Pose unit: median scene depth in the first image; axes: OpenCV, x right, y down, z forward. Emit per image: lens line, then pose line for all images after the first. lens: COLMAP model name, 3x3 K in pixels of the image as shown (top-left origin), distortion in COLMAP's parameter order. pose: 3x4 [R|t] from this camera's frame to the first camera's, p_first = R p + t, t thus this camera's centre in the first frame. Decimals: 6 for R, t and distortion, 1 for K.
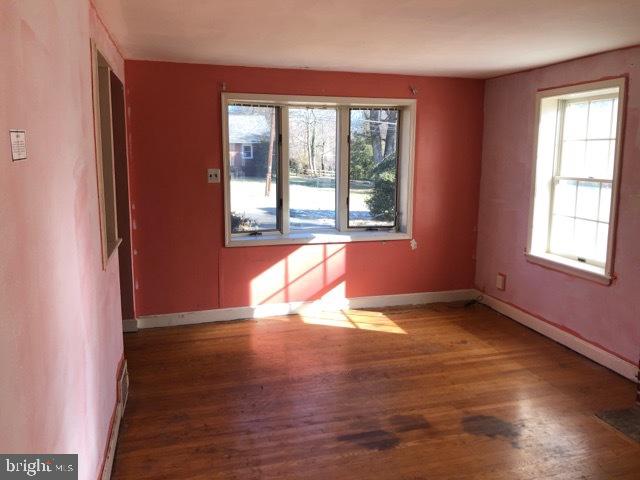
lens RADIAL K [[524.1, 0, 317.6], [0, 524.1, 224.2], [0, 0, 1]] dist [0.129382, -0.223718]
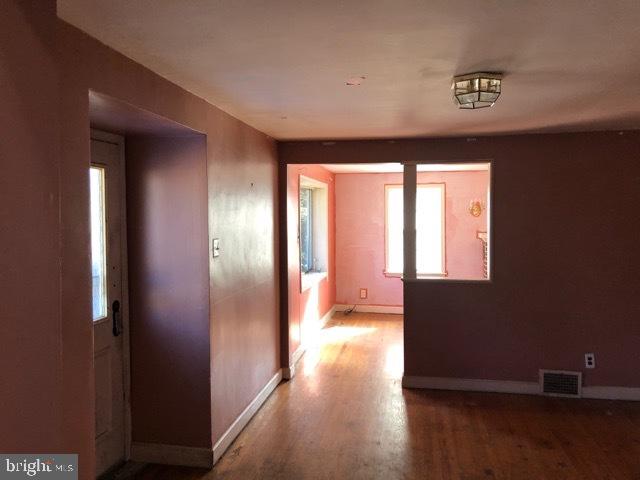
lens RADIAL K [[524.1, 0, 317.6], [0, 524.1, 224.2], [0, 0, 1]] dist [0.129382, -0.223718]
pose [[0.432175, -0.022248, 0.901515, -1.446411], [0.132443, 0.990421, -0.039049, -0.075487], [-0.892011, 0.136275, 0.430981, 0.452835]]
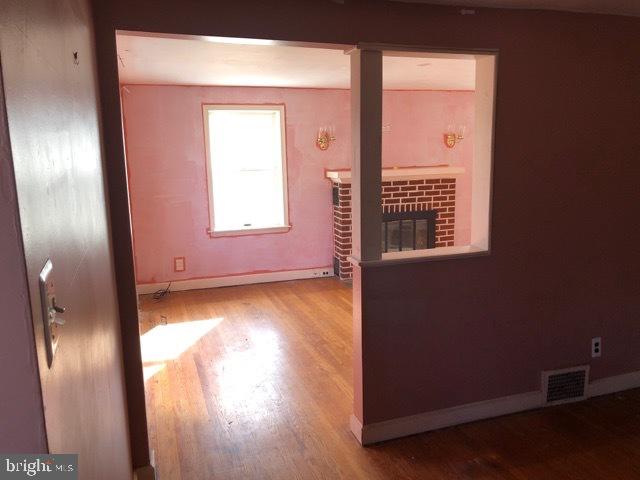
lens RADIAL K [[524.1, 0, 317.6], [0, 524.1, 224.2], [0, 0, 1]] dist [0.129382, -0.223718]
pose [[-0.062016, -0.148865, 0.986911, -0.956353], [0.156742, 0.975092, 0.156932, -0.132545], [-0.985691, 0.164423, -0.037138, 0.867089]]
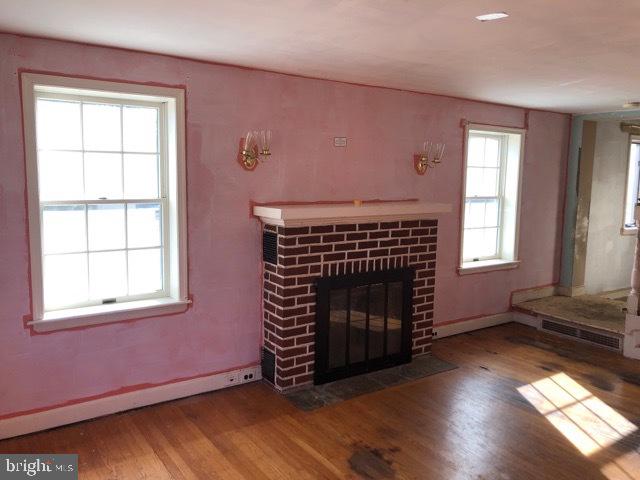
lens RADIAL K [[524.1, 0, 317.6], [0, 524.1, 224.2], [0, 0, 1]] dist [0.129382, -0.223718]
pose [[-0.339154, -0.102010, 0.935184, -0.345847], [0.111385, 0.982756, 0.147594, -0.130034], [-0.934113, 0.154223, -0.321943, 0.952150]]
